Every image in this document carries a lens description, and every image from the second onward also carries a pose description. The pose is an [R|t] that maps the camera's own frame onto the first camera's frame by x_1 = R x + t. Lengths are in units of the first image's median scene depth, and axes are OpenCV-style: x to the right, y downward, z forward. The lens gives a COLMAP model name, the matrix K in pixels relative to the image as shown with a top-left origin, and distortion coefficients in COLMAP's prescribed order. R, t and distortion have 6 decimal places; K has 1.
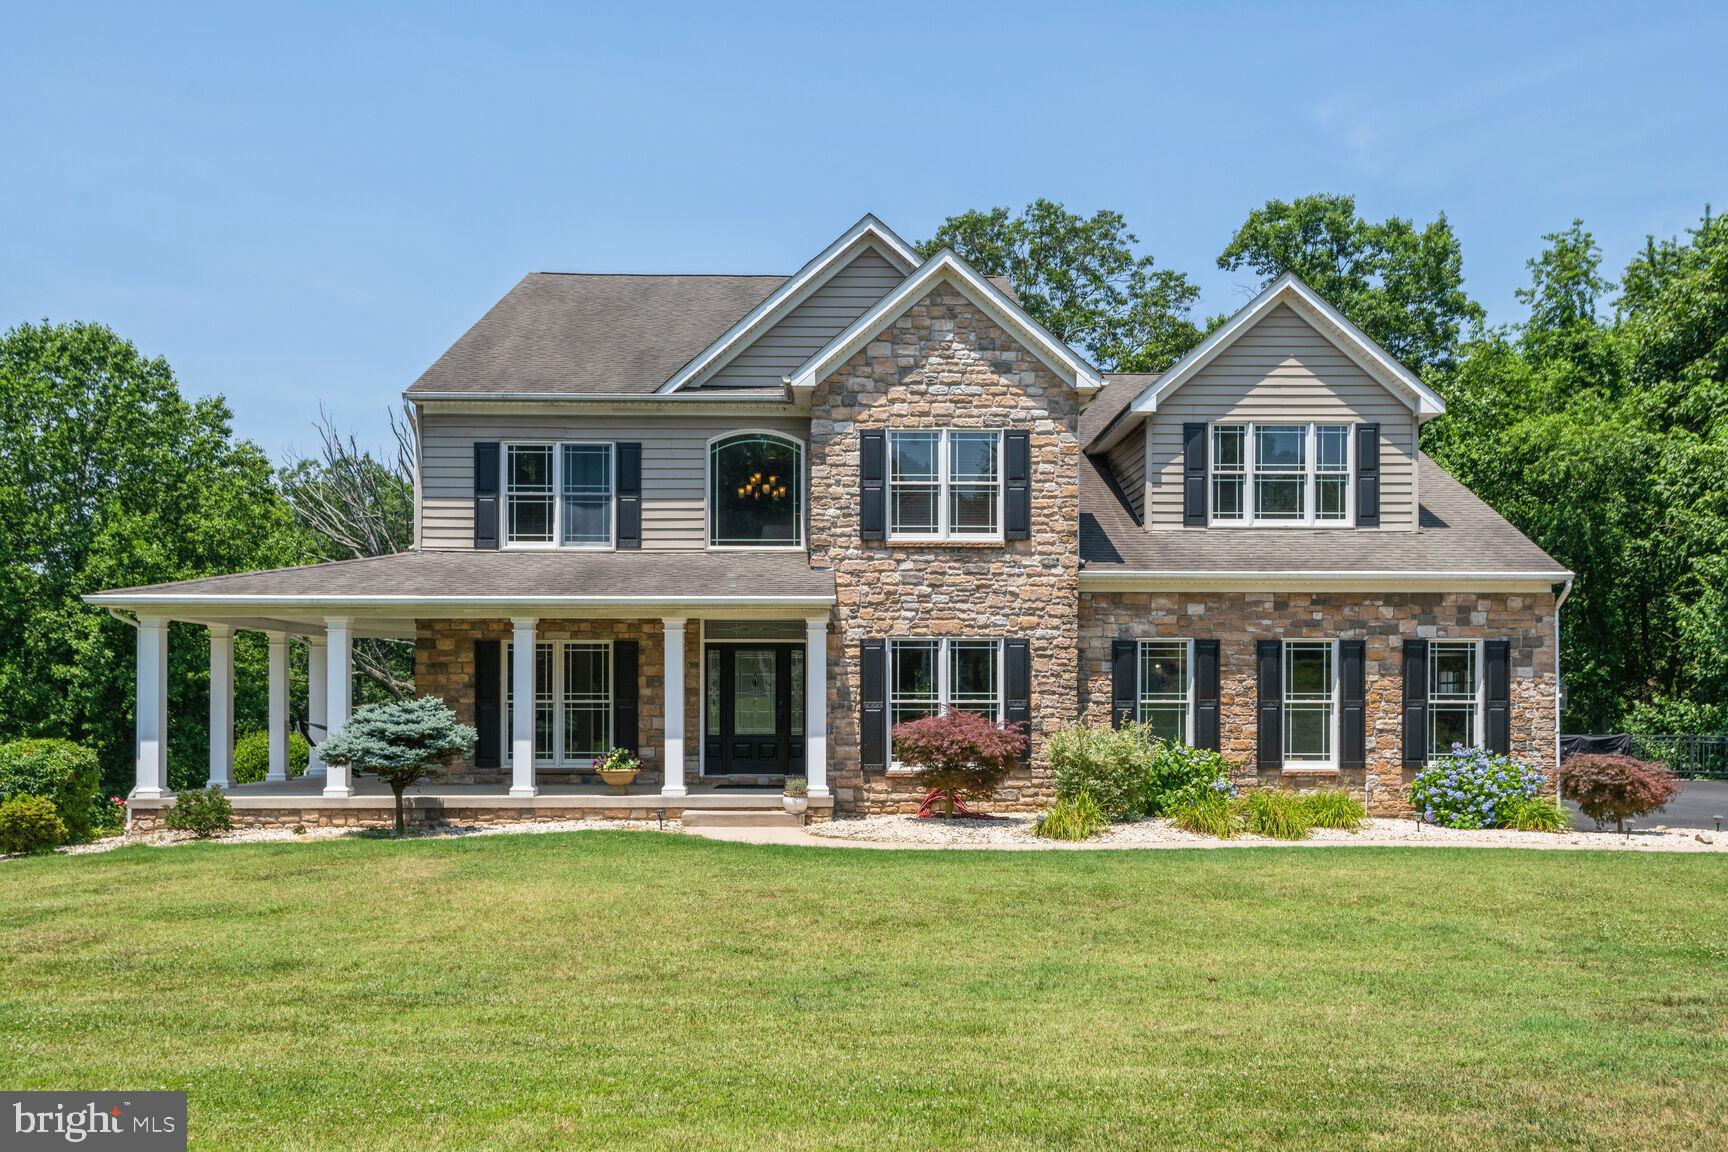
lens RADIAL K [[1452.0, 0, 864.0], [0, 1452.0, 576.0], [0, 0, 1]] dist [-0.000840, -0.000247]
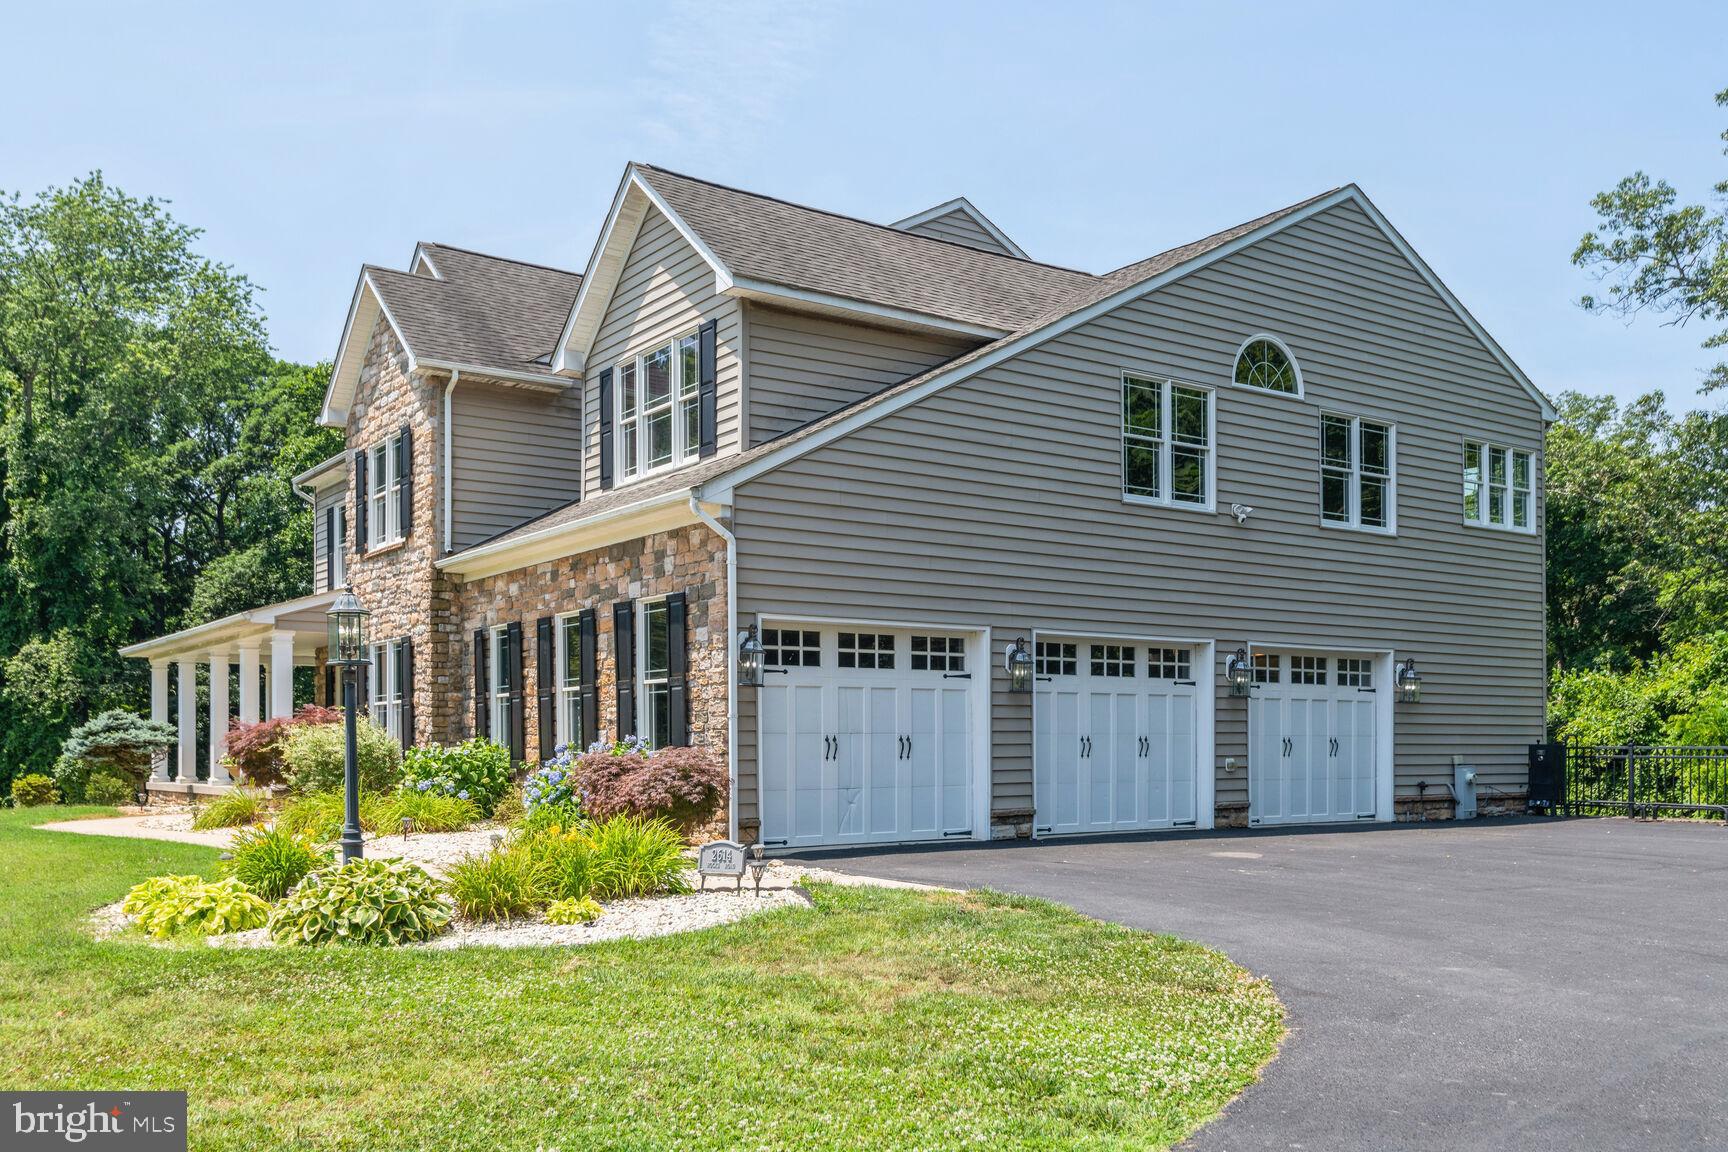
lens RADIAL K [[1532.6, 0, 864.0], [0, 1532.6, 576.0], [0, 0, 1]] dist [0.005297, 0.000876]
pose [[0.562521, -0.099588, -0.820763, 1.052259], [0.083211, 0.994498, -0.063639, 0.086950], [0.822585, -0.032498, 0.567713, 0.608272]]
